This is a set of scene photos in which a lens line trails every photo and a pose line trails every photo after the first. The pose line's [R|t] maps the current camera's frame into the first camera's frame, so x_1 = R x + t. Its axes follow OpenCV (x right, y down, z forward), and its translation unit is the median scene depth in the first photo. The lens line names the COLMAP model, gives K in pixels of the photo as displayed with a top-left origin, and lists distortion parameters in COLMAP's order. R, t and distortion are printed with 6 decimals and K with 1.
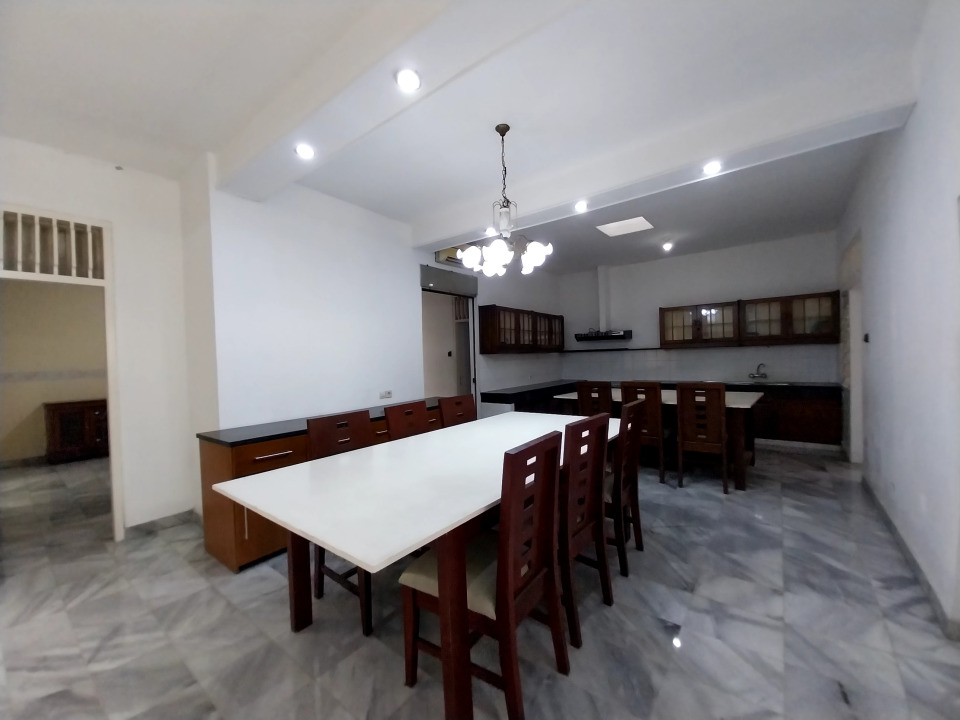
lens RADIAL K [[376.9, 0, 481.9], [0, 376.9, 363.4], [0, 0, 1]] dist [0.002467, -0.005006]
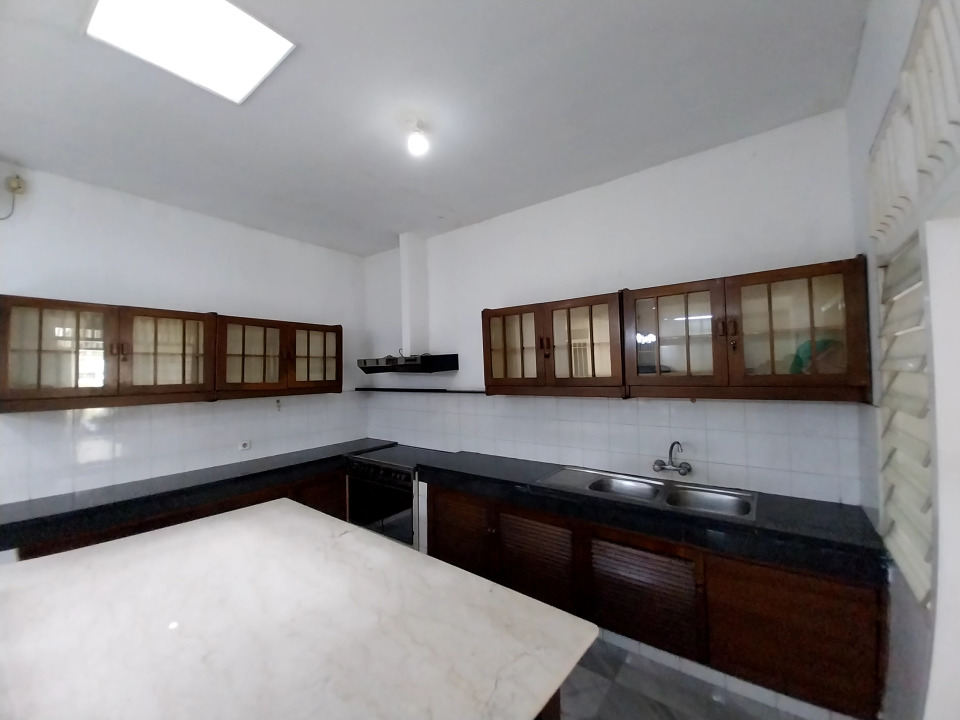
lens RADIAL K [[376.9, 0, 474.0], [0, 376.9, 357.8], [0, 0, 1]] dist [0.002467, -0.005006]
pose [[0.999912, 0.012553, 0.004312, 0.546247], [-0.012300, 0.998445, -0.054381, -0.070227], [-0.004987, 0.054323, 0.998511, 0.614936]]
